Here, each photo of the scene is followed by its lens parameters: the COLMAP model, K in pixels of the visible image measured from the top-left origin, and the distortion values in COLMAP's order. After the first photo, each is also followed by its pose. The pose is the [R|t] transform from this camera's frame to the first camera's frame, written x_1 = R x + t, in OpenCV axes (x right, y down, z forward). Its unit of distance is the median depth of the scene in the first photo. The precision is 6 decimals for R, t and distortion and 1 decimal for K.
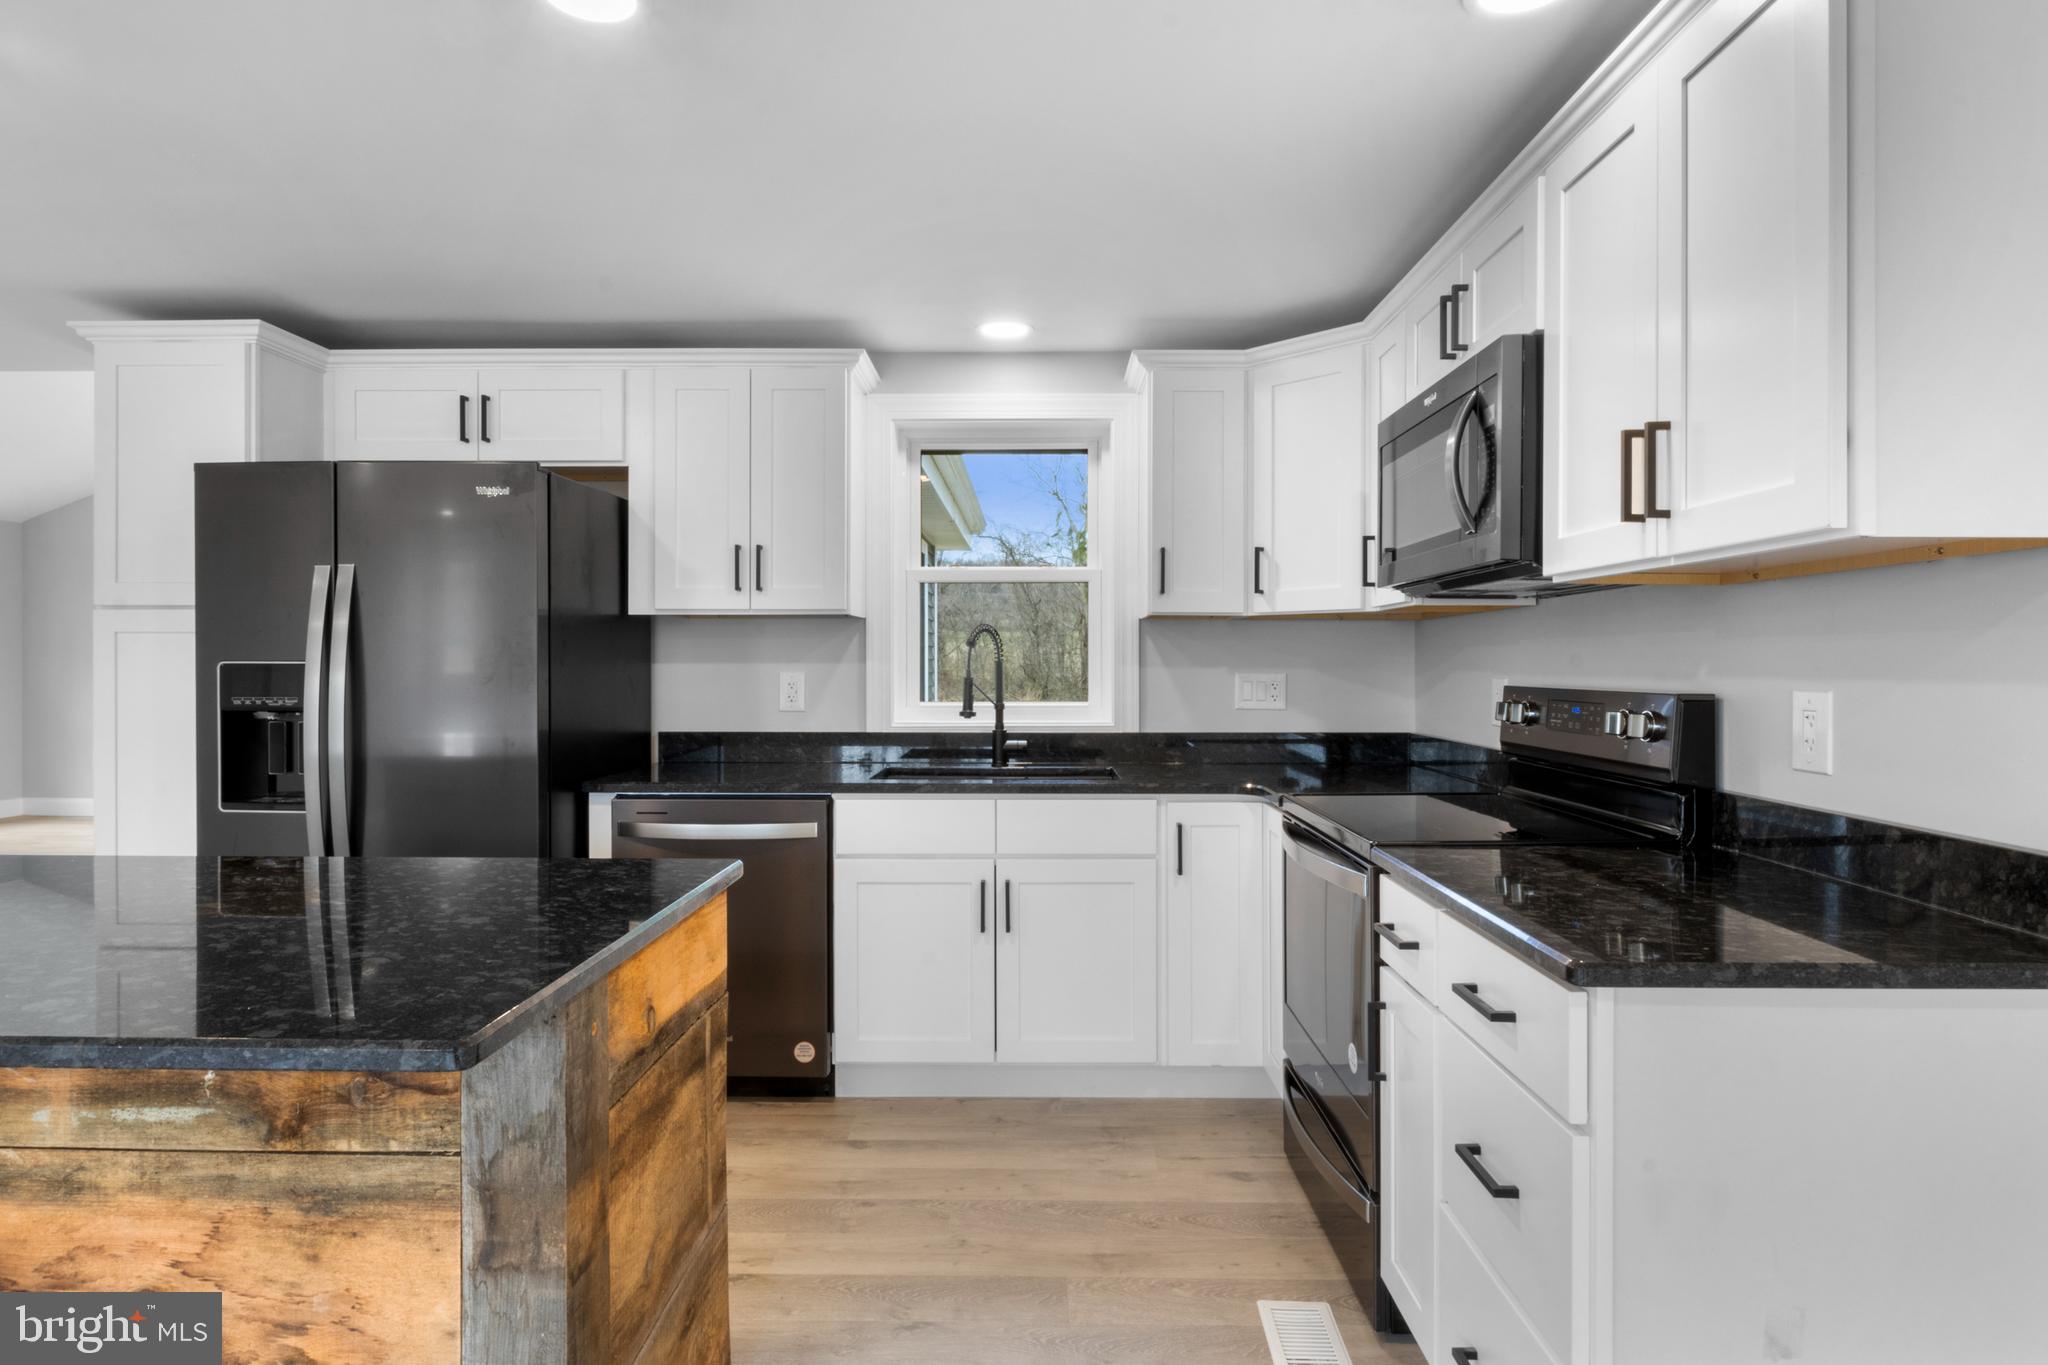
lens RADIAL K [[1114.3, 0, 1023.8], [0, 1114.3, 664.6], [0, 0, 1]] dist [-0.000353, -0.001189]
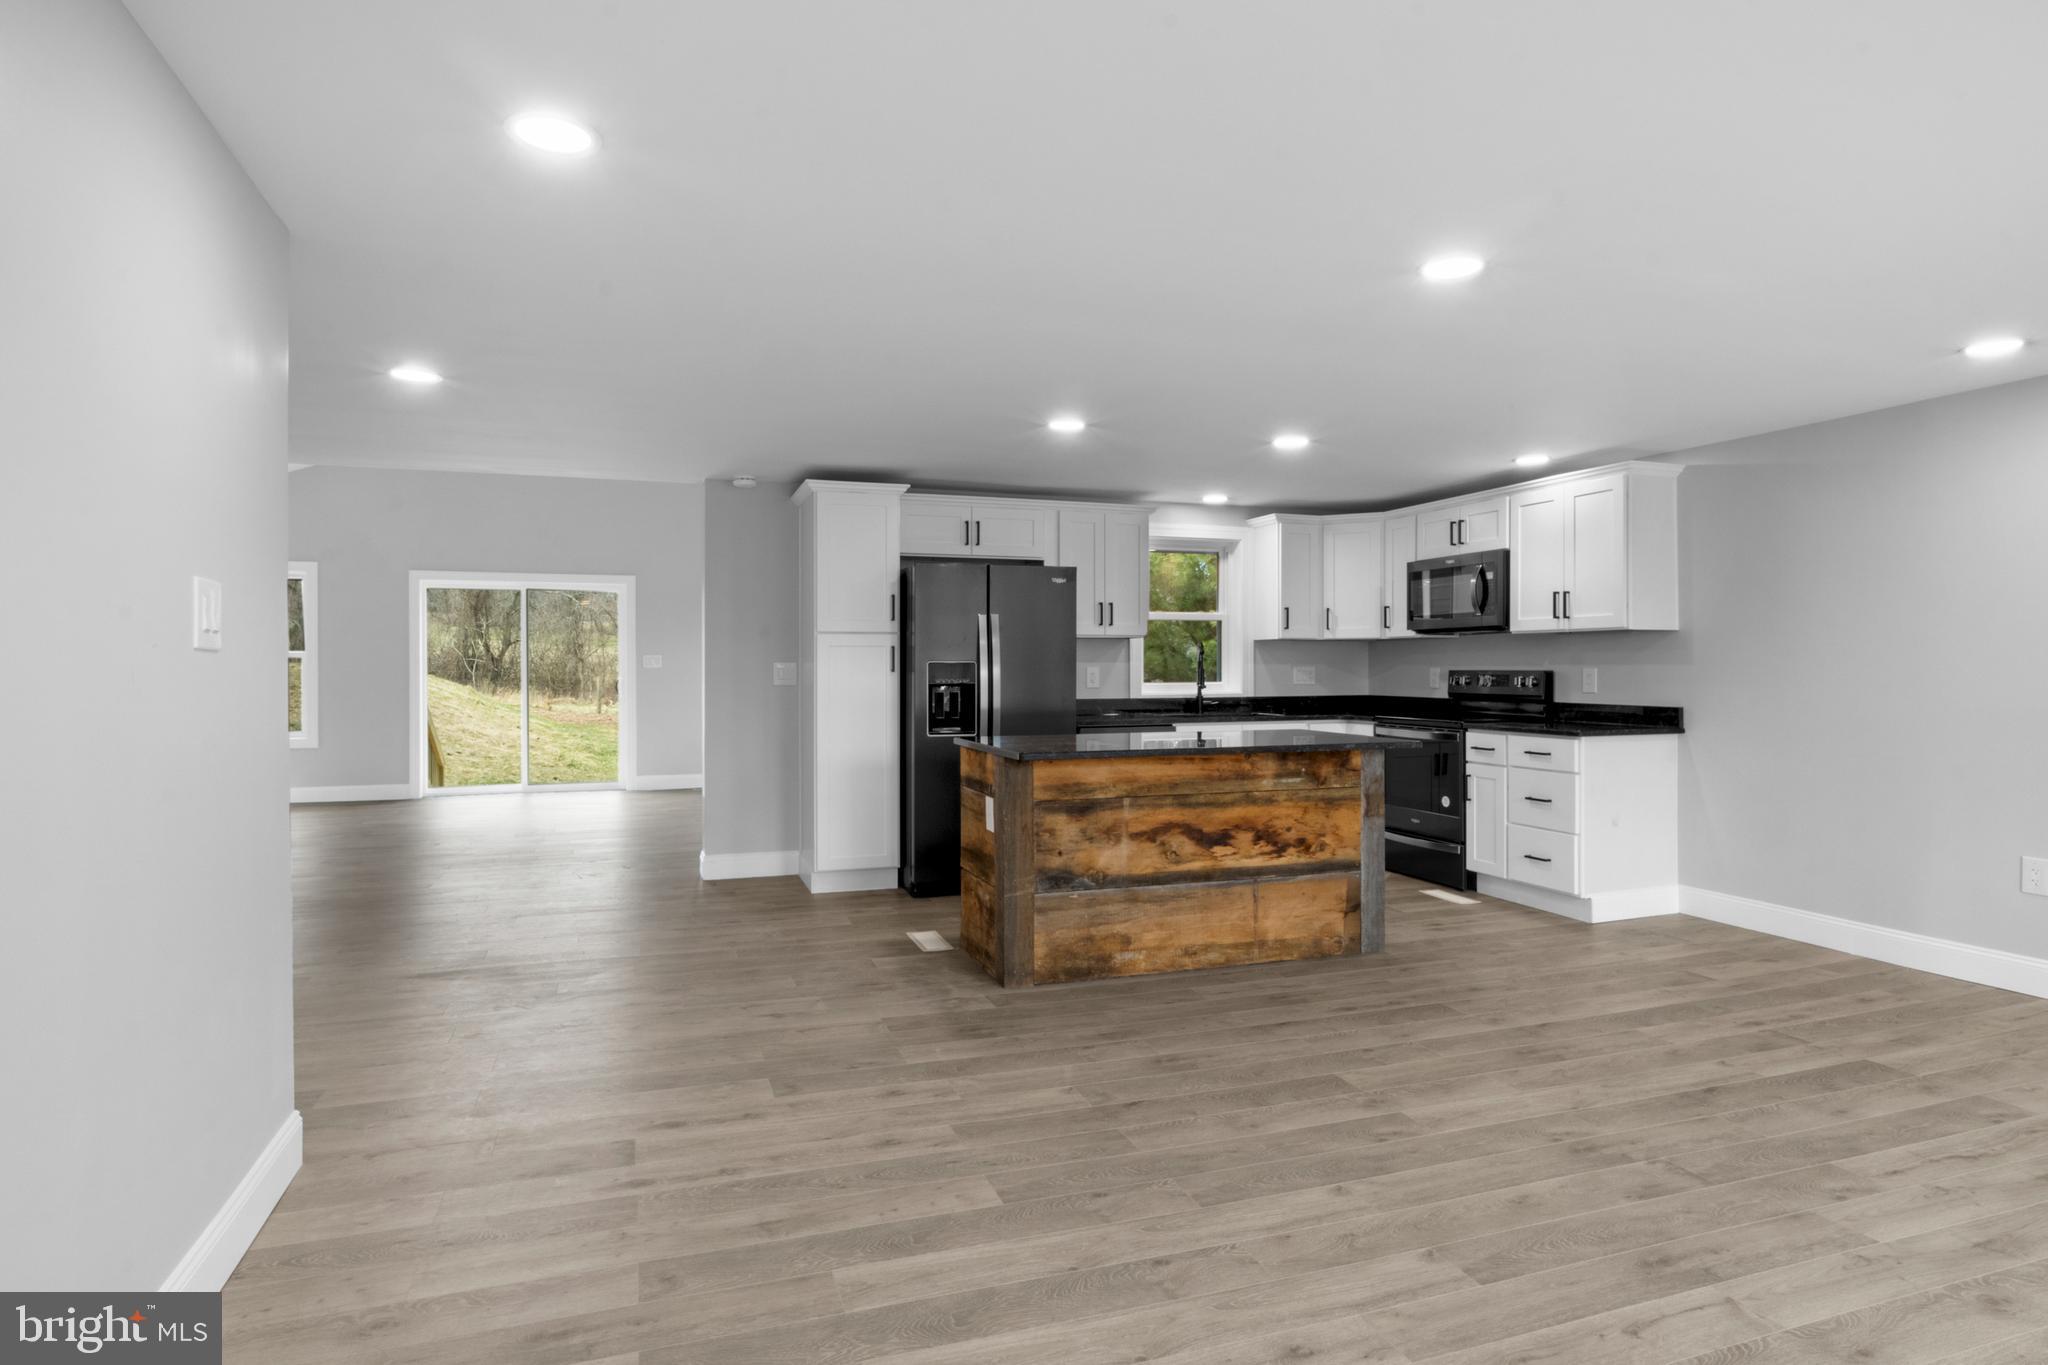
lens RADIAL K [[1114.0, 0, 1032.4], [0, 1114.0, 667.7], [0, 0, 1]] dist [-0.003275, -0.001255]
pose [[0.936306, -0.003408, 0.351167, -1.280526], [0.003507, 0.999994, 0.000354, 0.009109], [-0.351166, 0.000900, 0.936313, -0.969953]]
